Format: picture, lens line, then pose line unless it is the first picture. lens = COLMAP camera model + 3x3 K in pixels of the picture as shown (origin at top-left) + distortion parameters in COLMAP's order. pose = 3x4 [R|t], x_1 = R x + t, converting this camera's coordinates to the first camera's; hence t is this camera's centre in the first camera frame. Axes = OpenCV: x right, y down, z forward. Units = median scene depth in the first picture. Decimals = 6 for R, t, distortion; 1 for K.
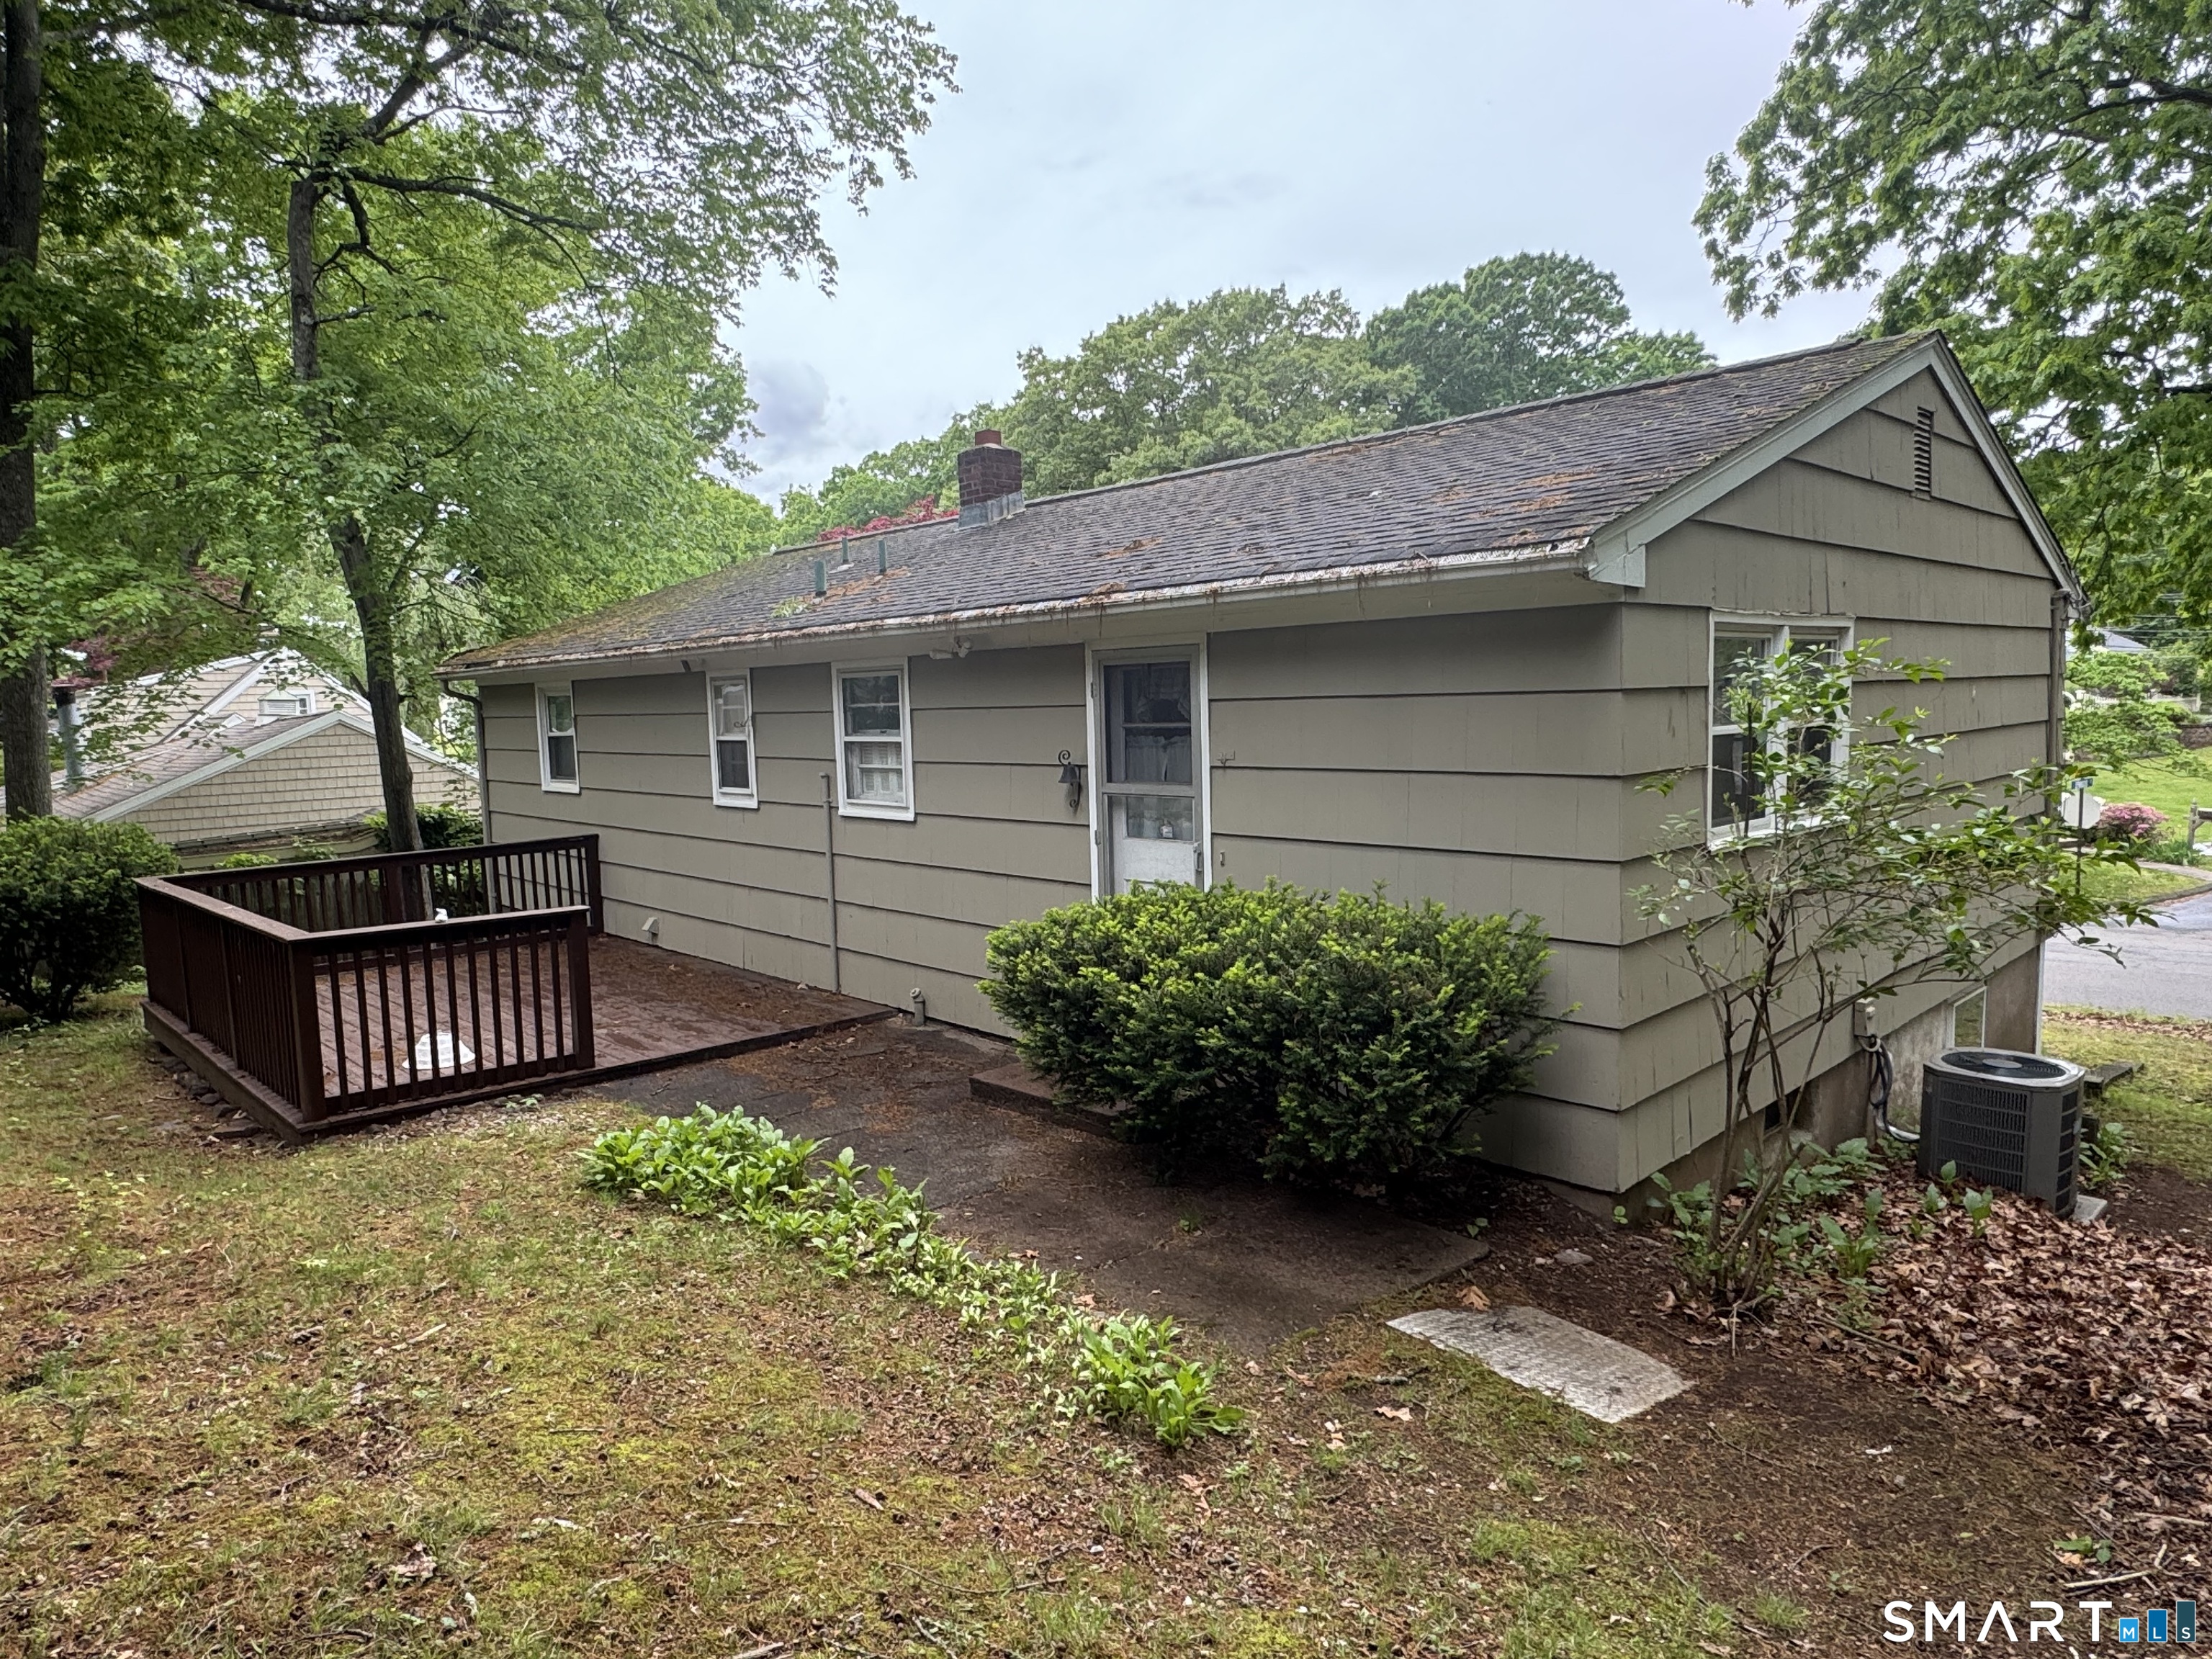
lens RADIAL K [[1352.1, 0, 1116.8], [0, 1352.1, 836.6], [0, 0, 1]] dist [-0.006216, 0.003457]
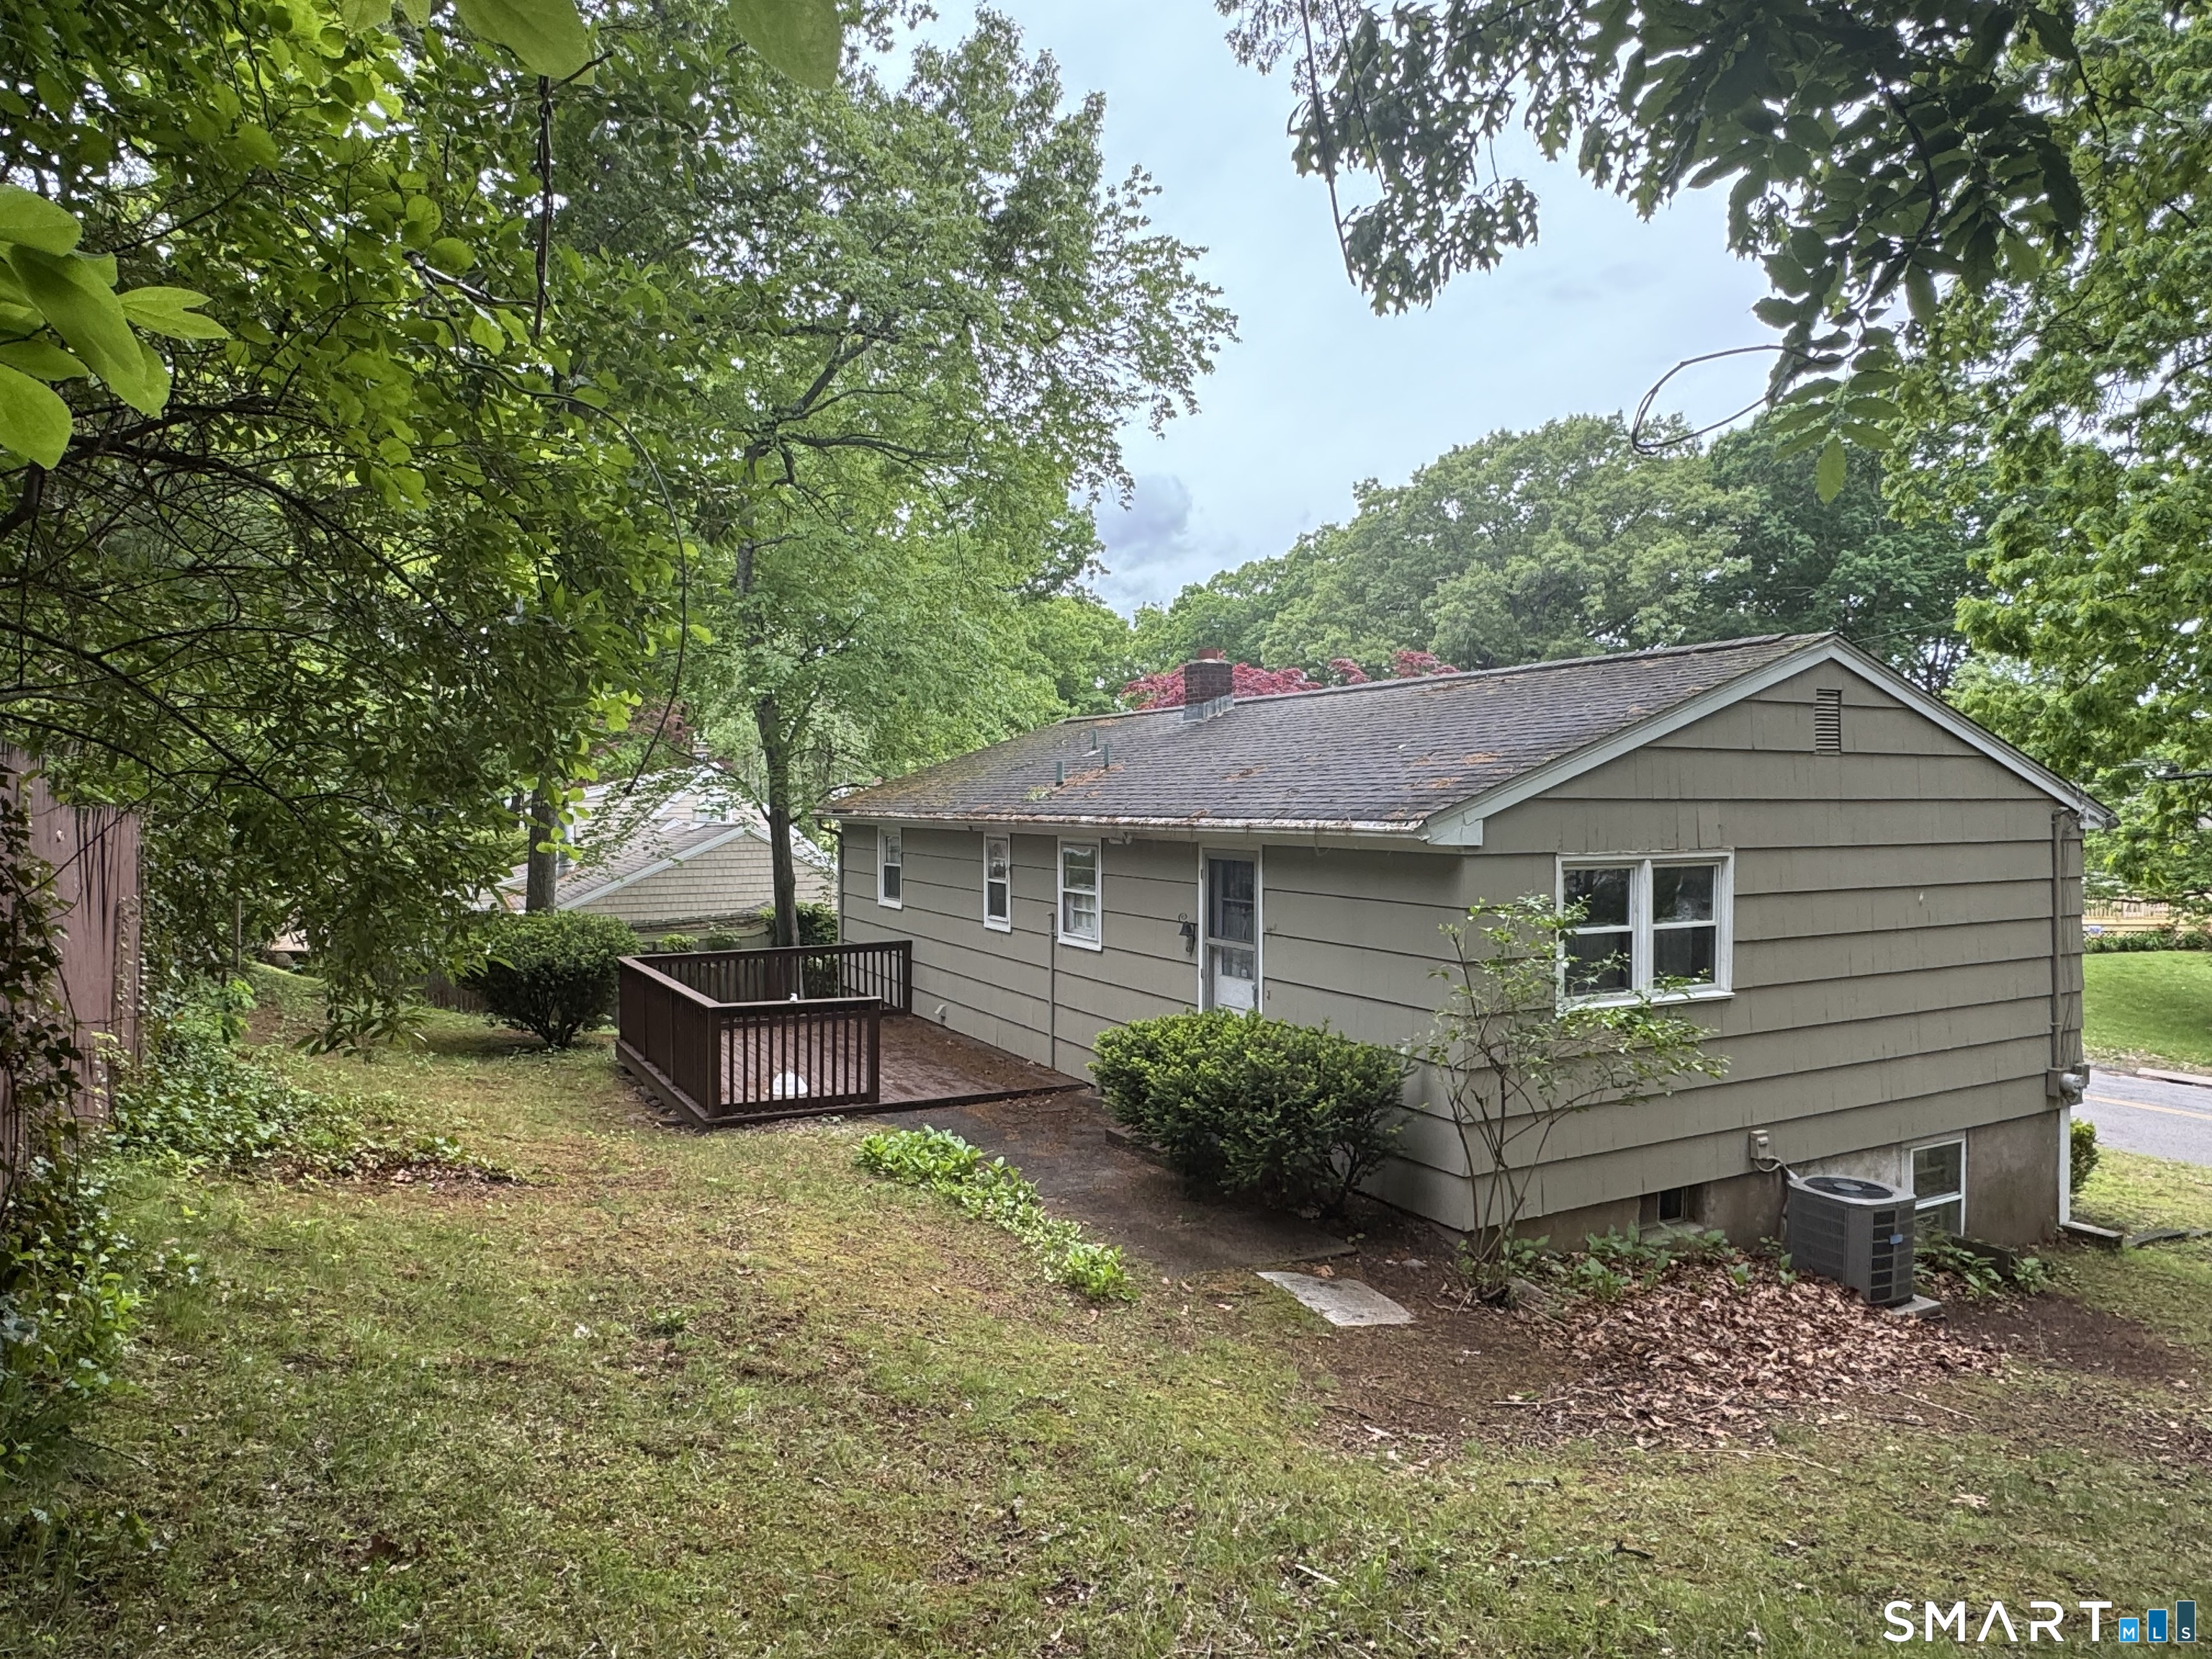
lens RADIAL K [[1352.1, 0, 1116.8], [0, 1352.1, 836.6], [0, 0, 1]] dist [-0.006216, 0.003457]
pose [[0.967002, 0.035742, -0.252250, 0.215462], [-0.054185, 0.996311, -0.066551, -0.037021], [0.248940, 0.078023, 0.965371, -0.376341]]
